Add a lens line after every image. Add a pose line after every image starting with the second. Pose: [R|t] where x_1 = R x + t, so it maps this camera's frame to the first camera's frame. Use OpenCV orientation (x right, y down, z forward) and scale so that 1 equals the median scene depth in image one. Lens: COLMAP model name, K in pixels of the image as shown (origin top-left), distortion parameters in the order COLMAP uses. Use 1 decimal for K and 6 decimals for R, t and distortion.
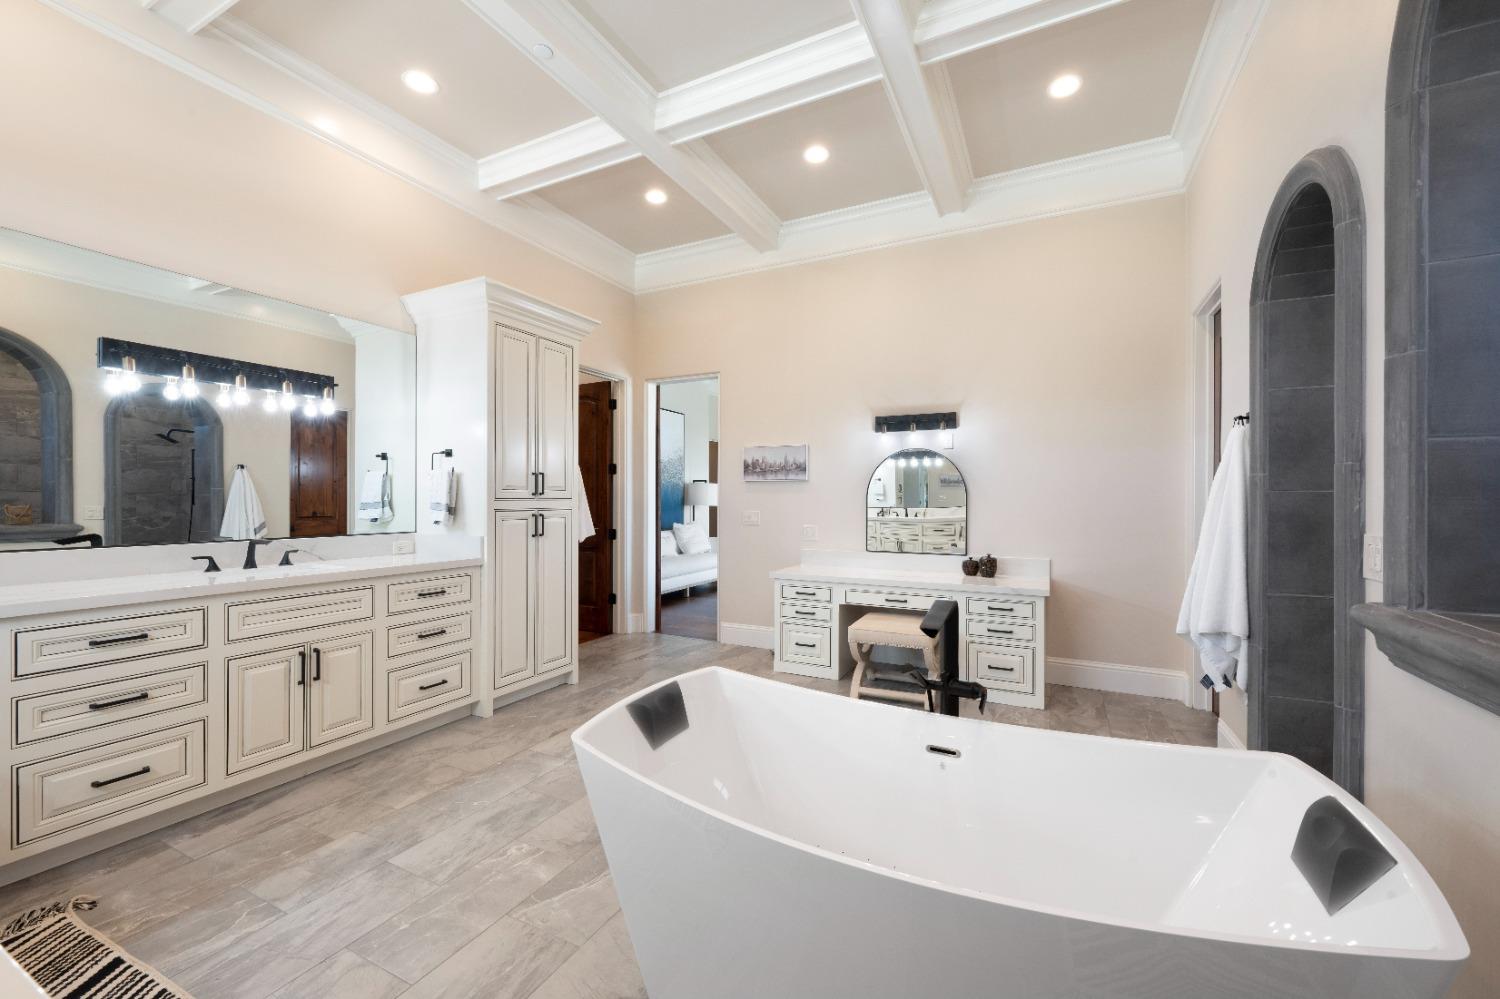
lens RADIAL K [[595.1, 0, 755.0], [0, 595.1, 502.6], [0, 0, 1]] dist [-0.002832, -0.000058]
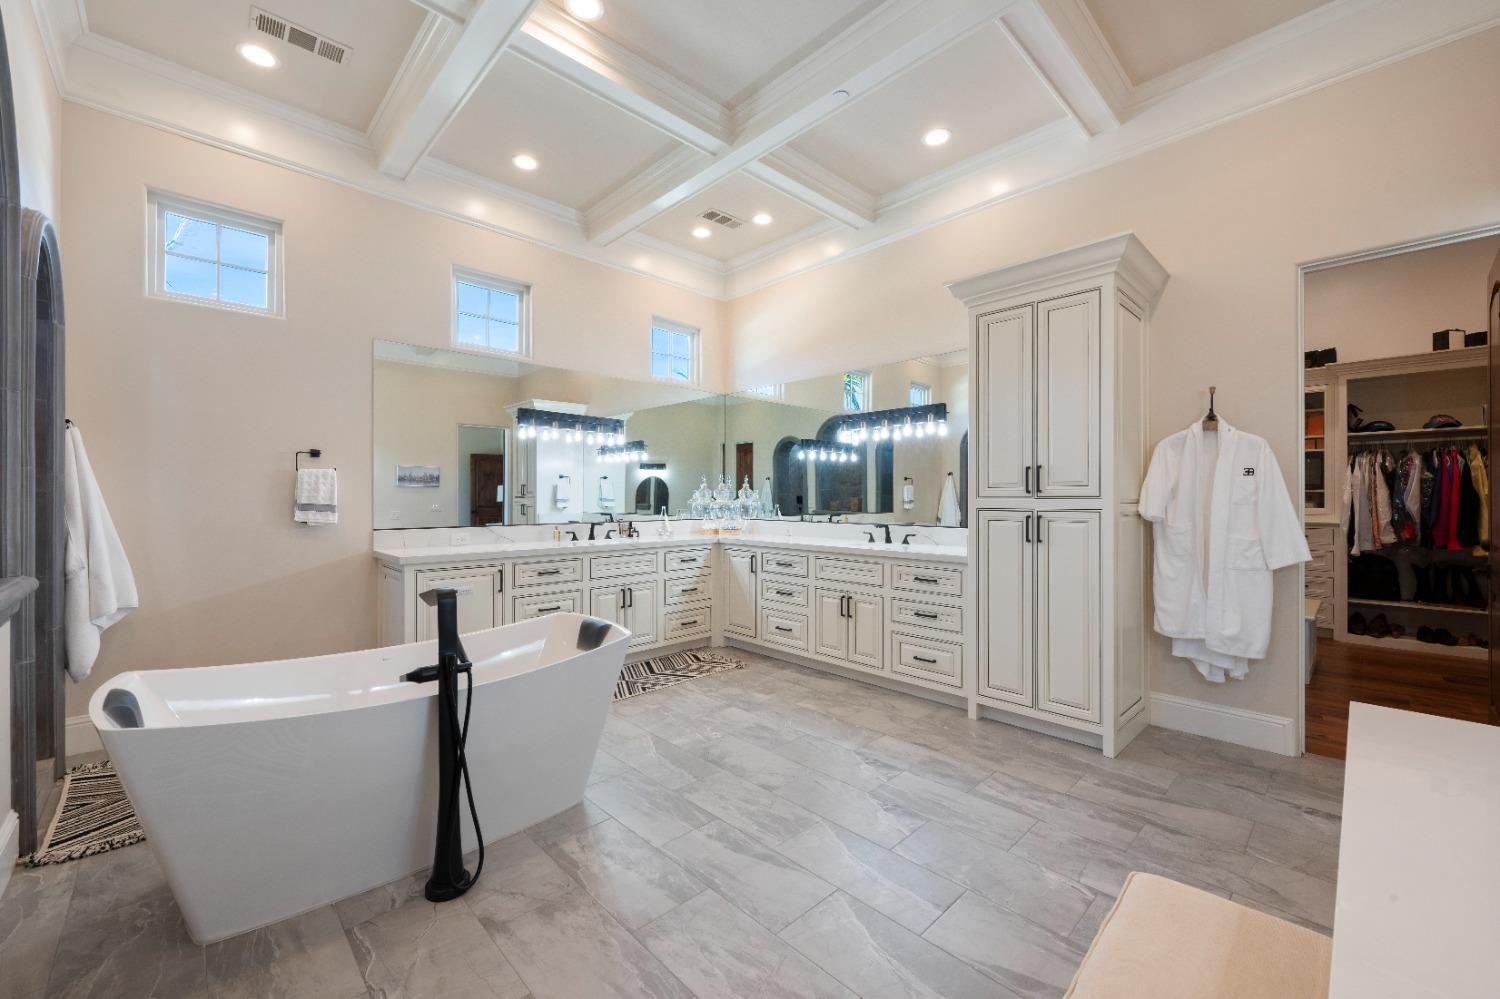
lens RADIAL K [[595.1, 0, 751.6], [0, 595.1, 497.0], [0, 0, 1]] dist [-0.002832, -0.000058]
pose [[-0.335666, -0.002430, -0.941978, 0.782484], [-0.003972, 0.999991, -0.001164, -0.006286], [0.941973, 0.003351, -0.335673, 1.274285]]
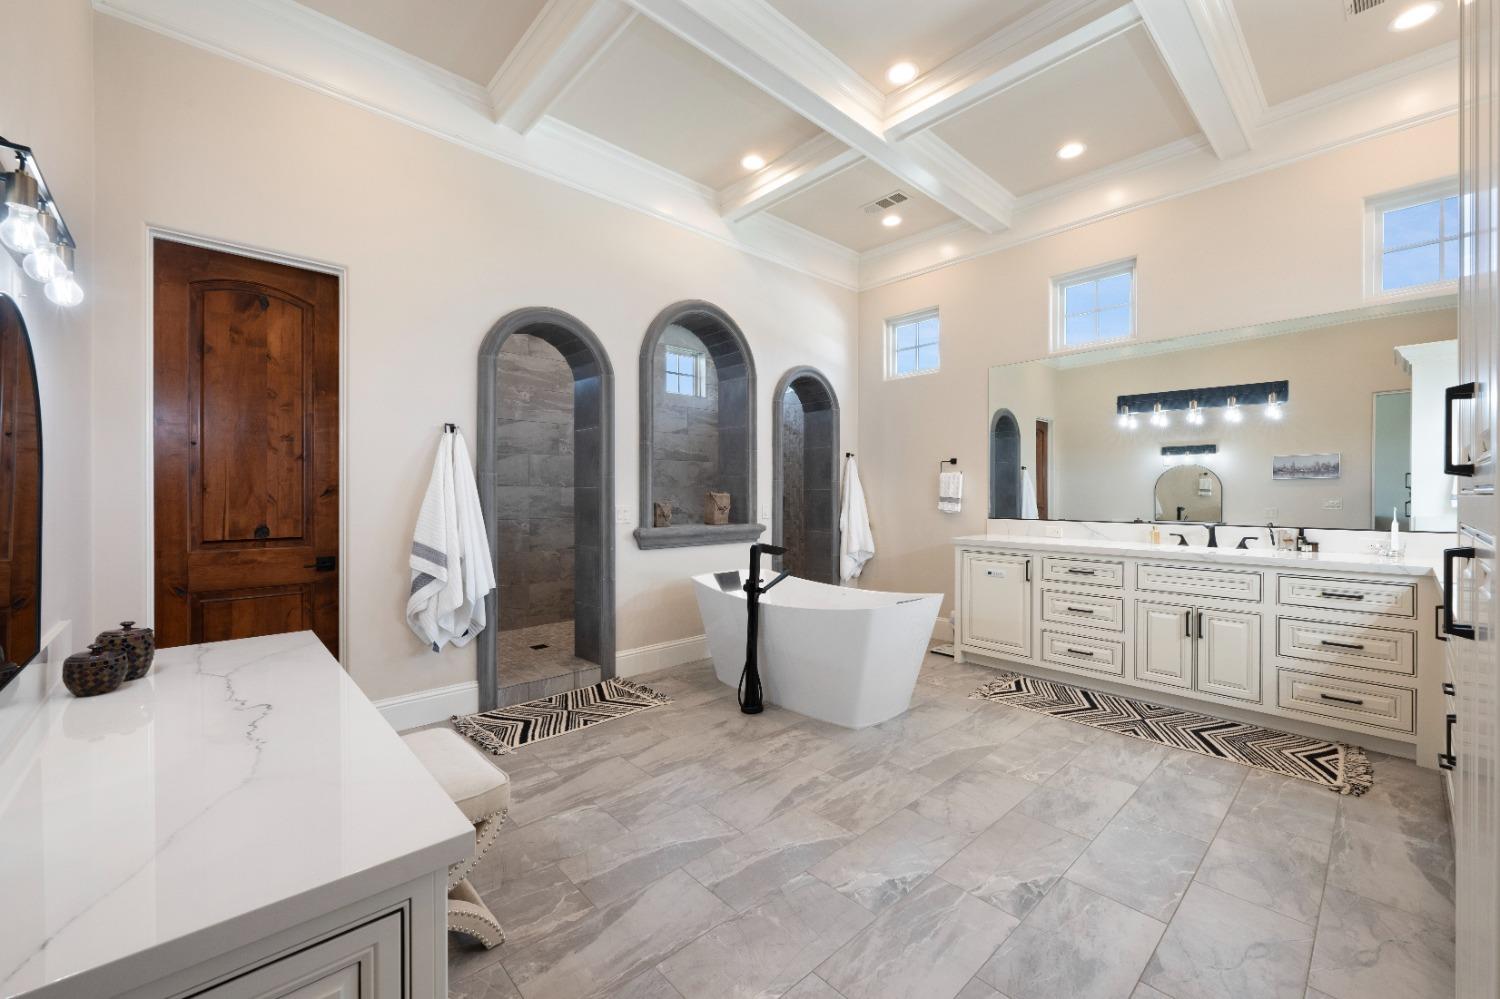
lens RADIAL K [[595.1, 0, 751.1], [0, 595.1, 494.4], [0, 0, 1]] dist [-0.002832, -0.000058]
pose [[-0.934582, -0.002489, 0.355739, -0.236621], [-0.000097, 0.999977, 0.006741, -0.009661], [-0.355747, 0.006265, -0.934561, 1.900608]]
